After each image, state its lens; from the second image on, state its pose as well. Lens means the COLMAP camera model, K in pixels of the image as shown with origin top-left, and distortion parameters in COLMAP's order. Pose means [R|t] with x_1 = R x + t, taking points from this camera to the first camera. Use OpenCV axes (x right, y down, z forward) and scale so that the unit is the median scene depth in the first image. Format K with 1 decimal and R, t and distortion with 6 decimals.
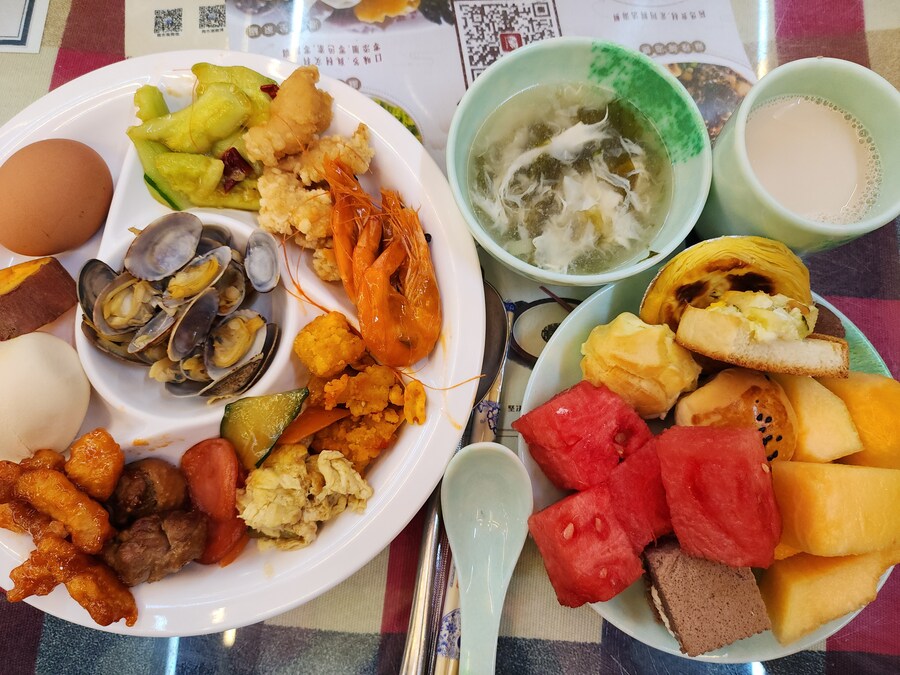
lens RADIAL K [[608.3, 0, 450.0], [0, 608.3, 337.5], [0, 0, 1]] dist [0.003912, -0.021114]
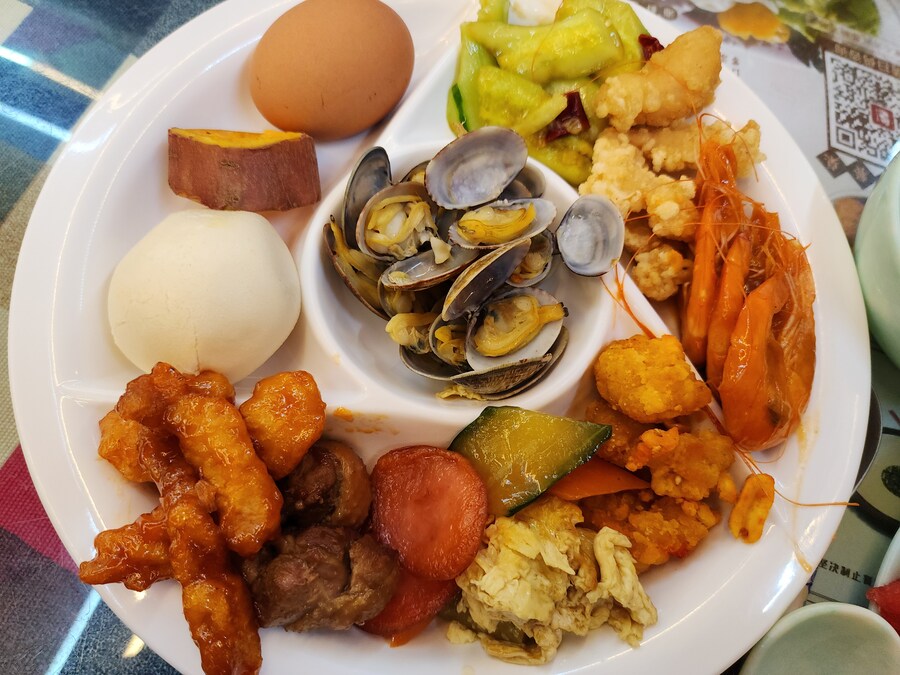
lens RADIAL K [[638.5, 0, 450.0], [0, 638.5, 337.5], [0, 0, 1]] dist [-0.007006, -0.042510]
pose [[0.935026, 0.349400, -0.060385, -0.377482], [-0.354556, 0.923239, -0.148052, 0.152927], [0.004020, 0.159843, 0.987134, 0.288376]]
